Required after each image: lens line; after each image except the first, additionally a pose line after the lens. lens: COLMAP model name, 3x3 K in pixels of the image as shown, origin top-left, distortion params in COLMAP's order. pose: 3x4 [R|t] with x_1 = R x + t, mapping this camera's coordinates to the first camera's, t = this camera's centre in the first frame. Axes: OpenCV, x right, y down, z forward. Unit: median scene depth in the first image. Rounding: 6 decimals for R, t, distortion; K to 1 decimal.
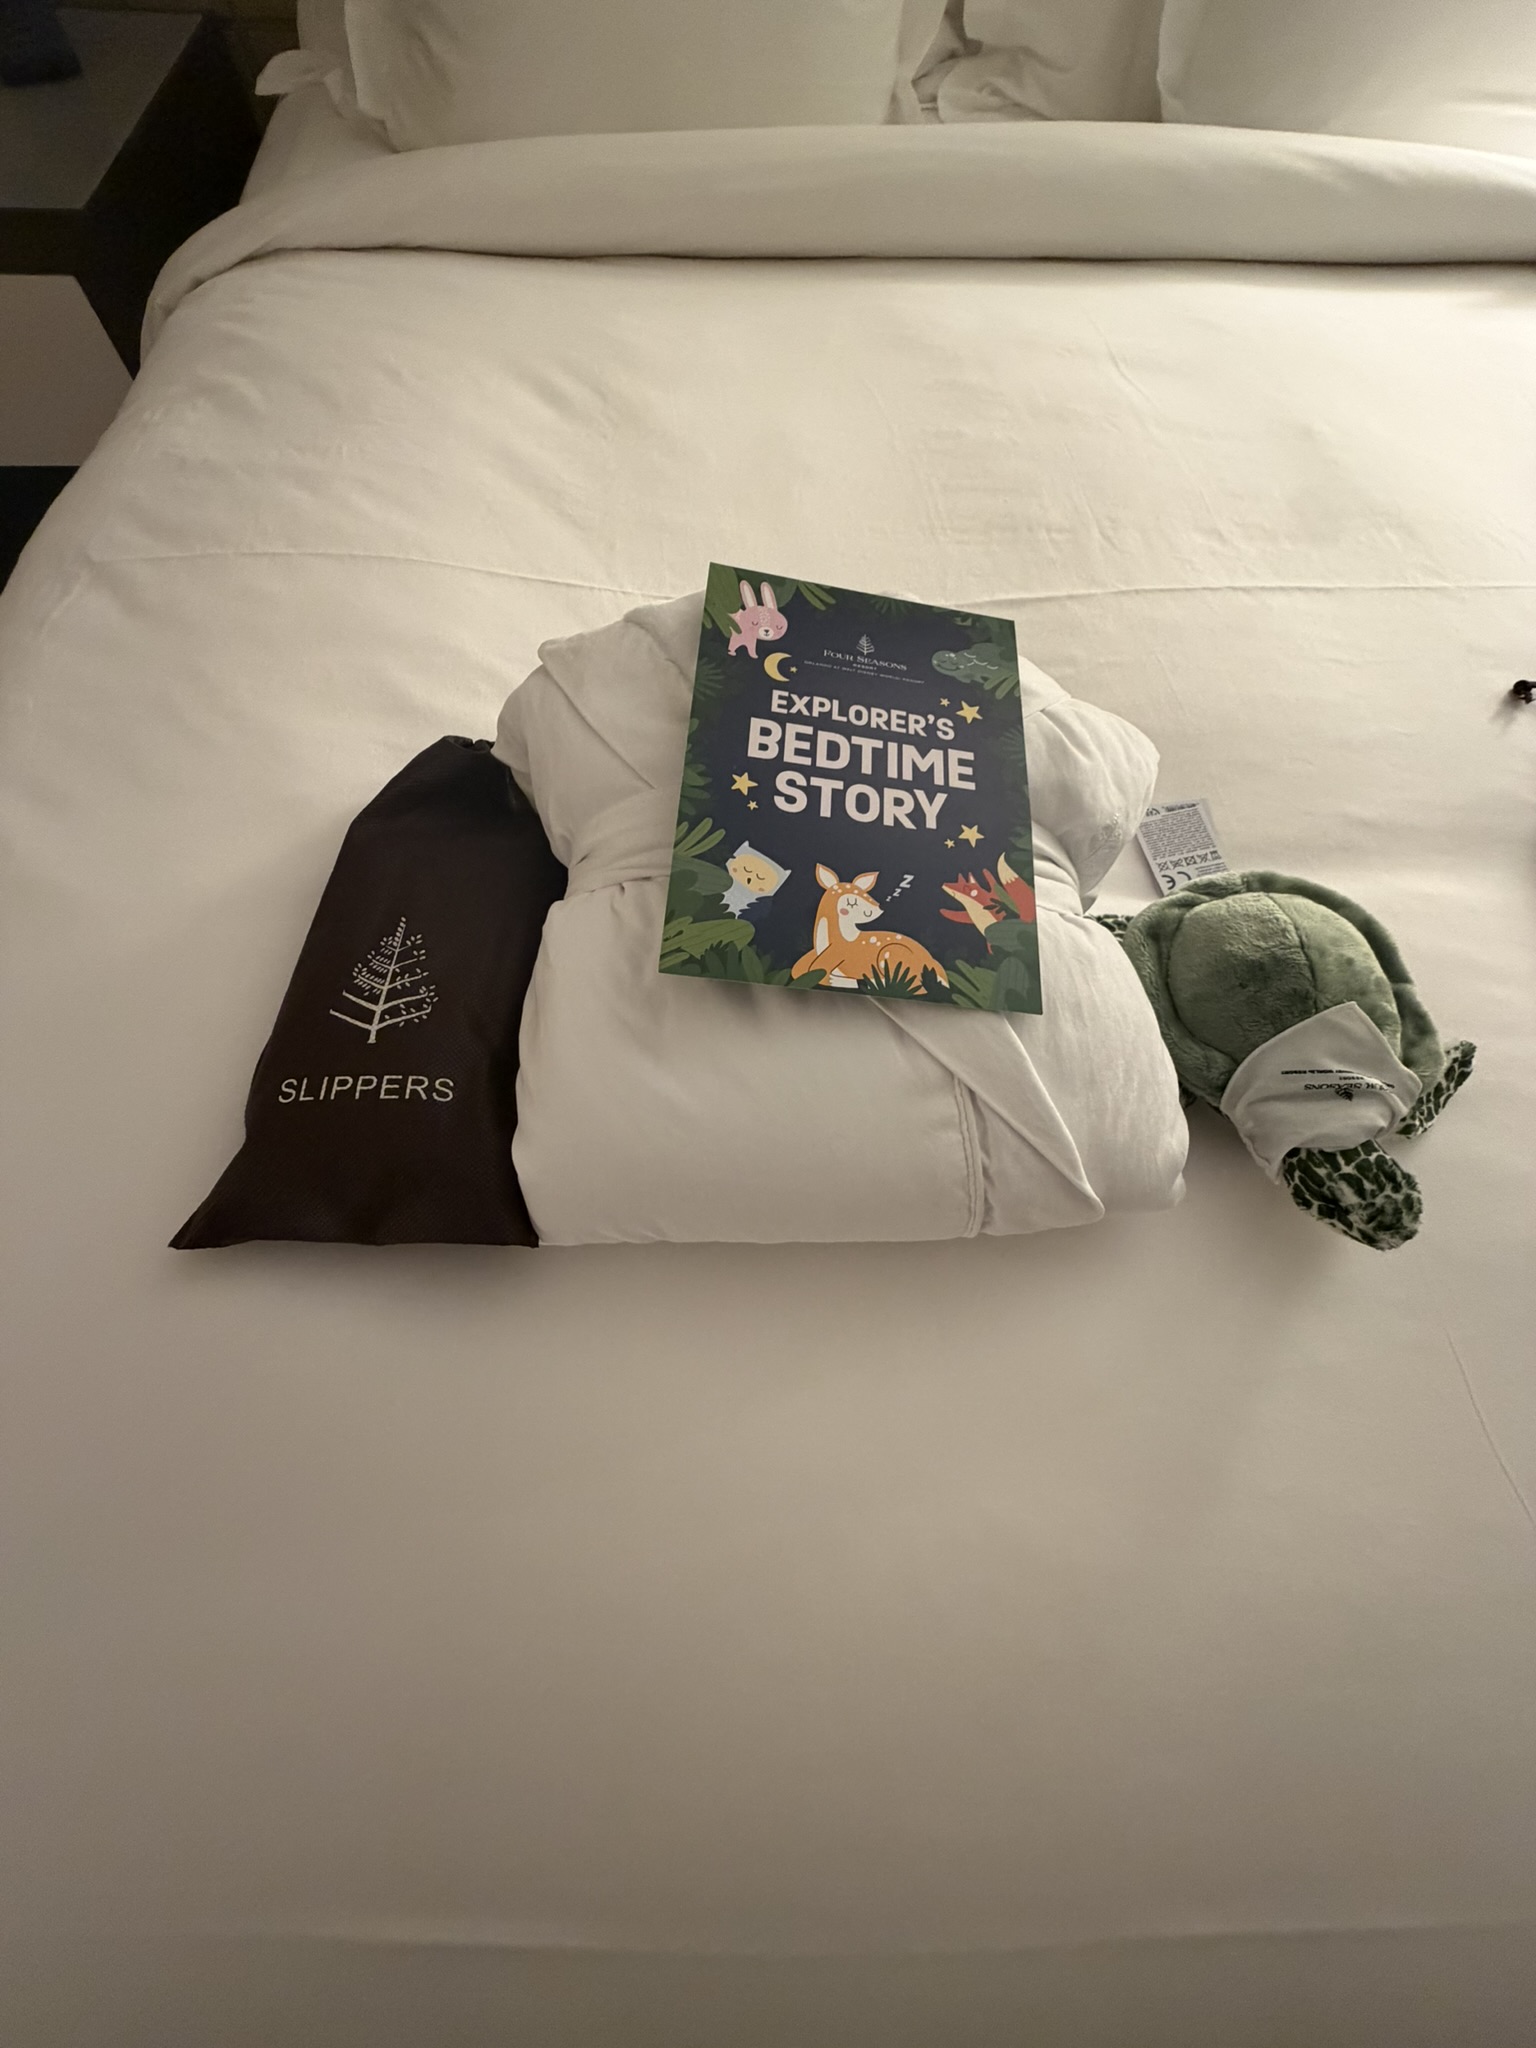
lens RADIAL K [[814.1, 0, 772.6], [0, 814.1, 1016.2], [0, 0, 1]] dist [0.000650, 0.000297]
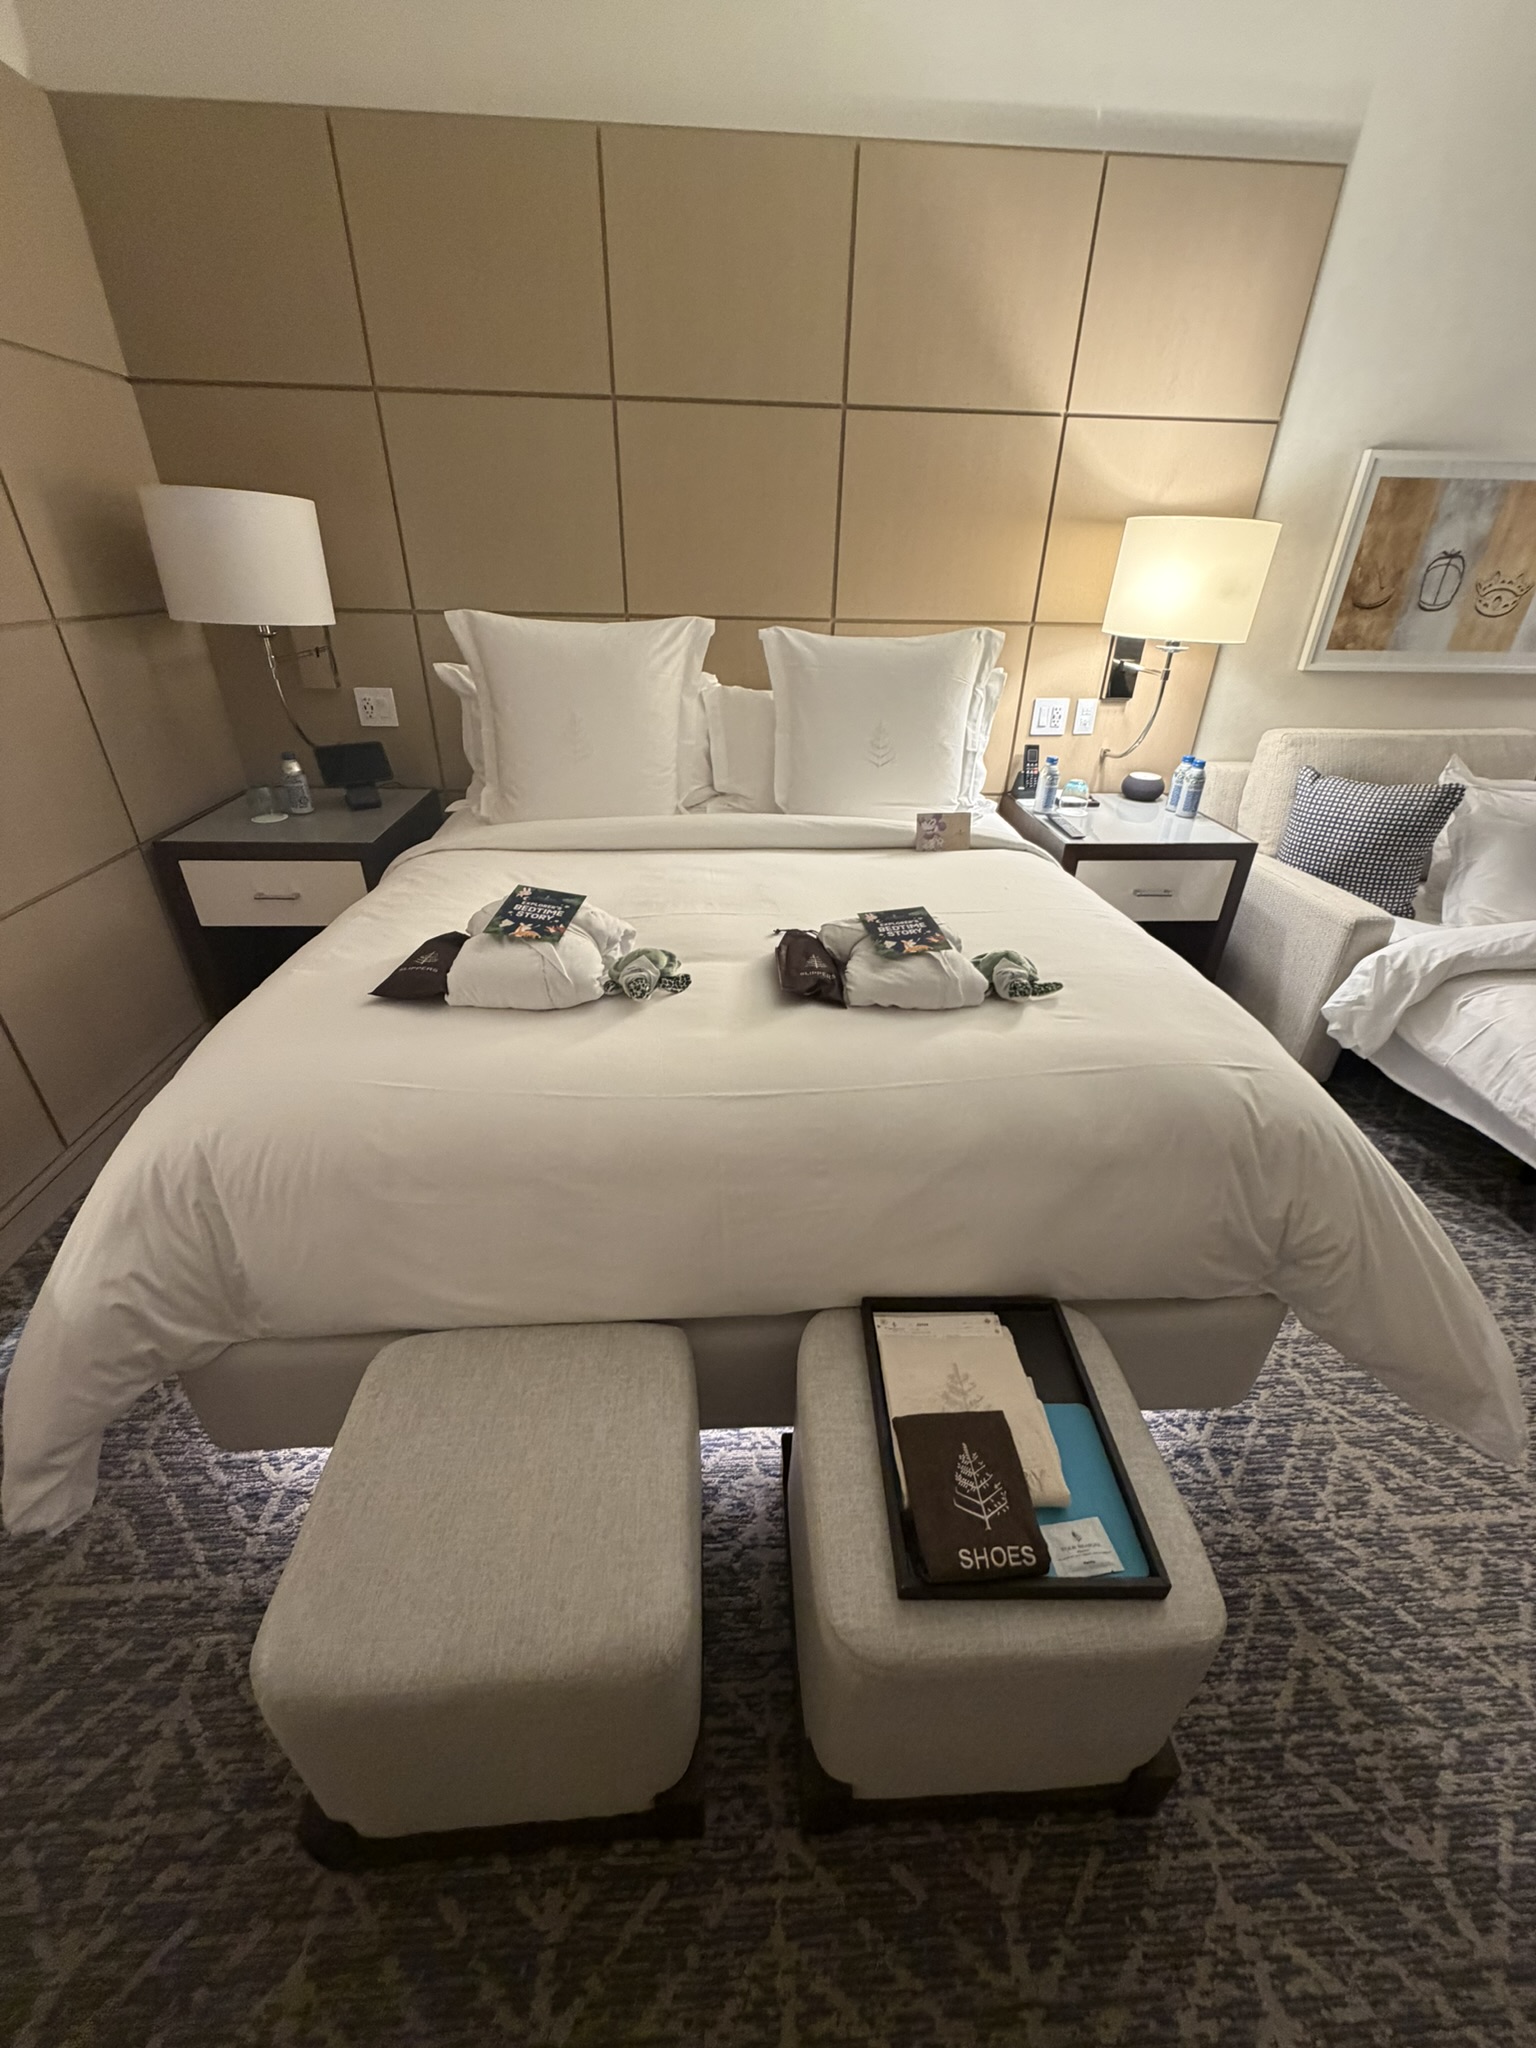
lens RADIAL K [[814.1, 0, 772.6], [0, 814.1, 1016.2], [0, 0, 1]] dist [0.000650, 0.000297]
pose [[0.999521, -0.010295, -0.029175, 1.472490], [-0.007475, 0.834721, -0.550623, 2.569808], [0.030021, 0.550577, 0.834244, -2.377622]]
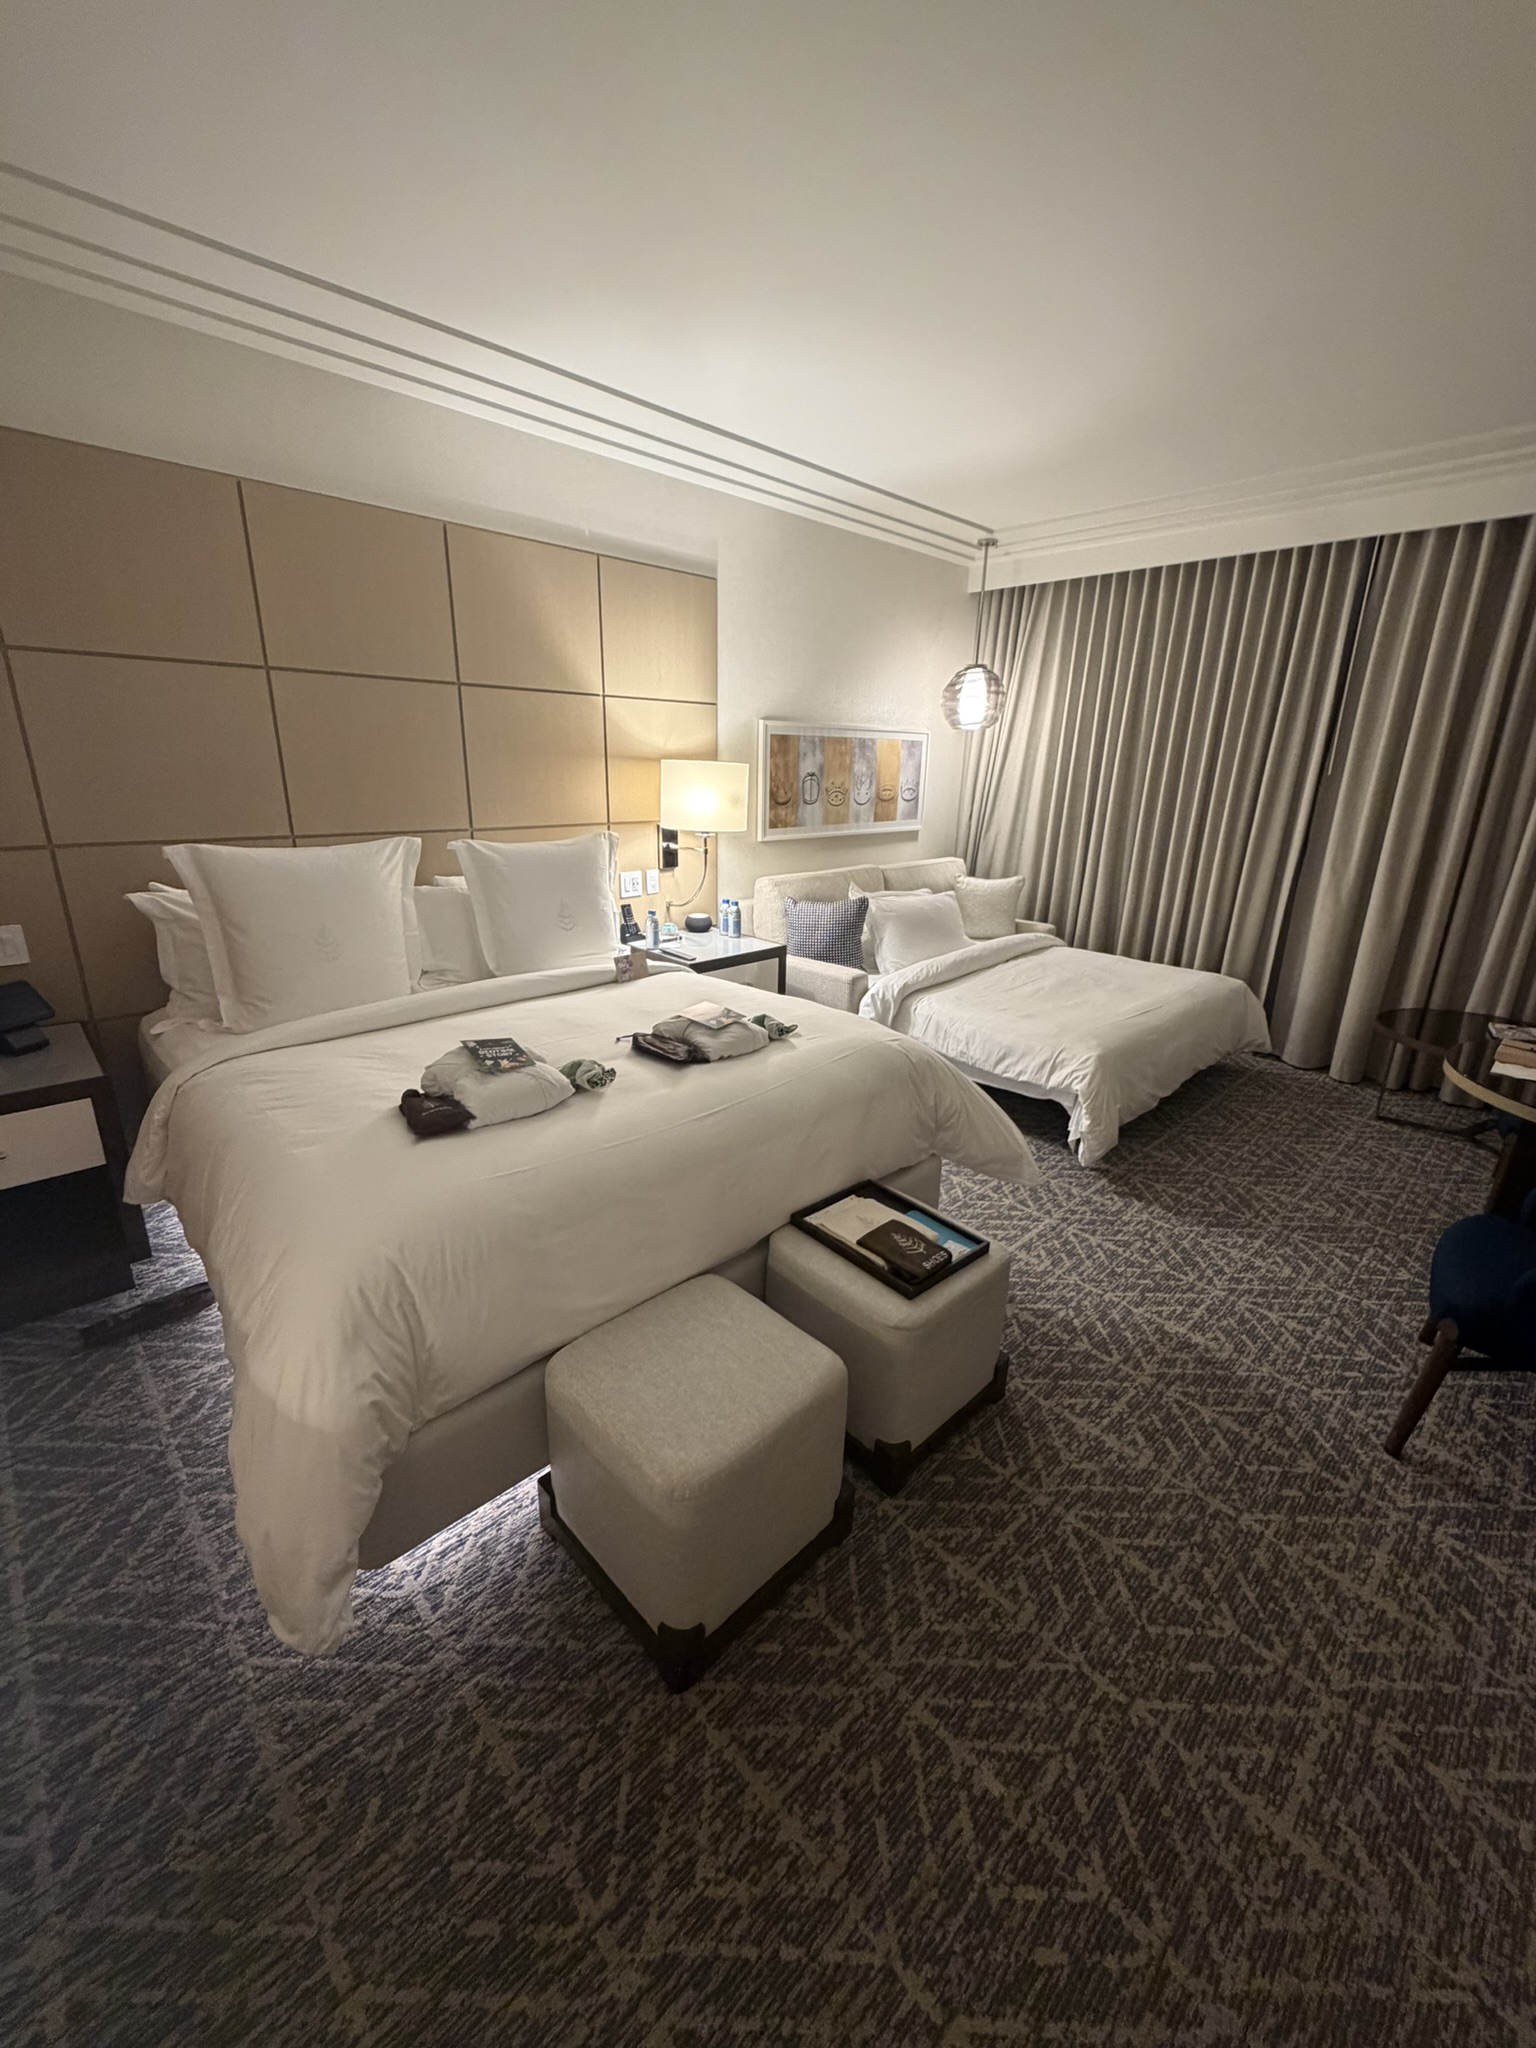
lens RADIAL K [[814.1, 0, 772.6], [0, 814.1, 1016.2], [0, 0, 1]] dist [0.000650, 0.000297]
pose [[0.776800, -0.215307, 0.591798, -1.813524], [0.564770, 0.653919, -0.503414, 3.701674], [-0.278599, 0.725282, 0.629563, -3.619105]]
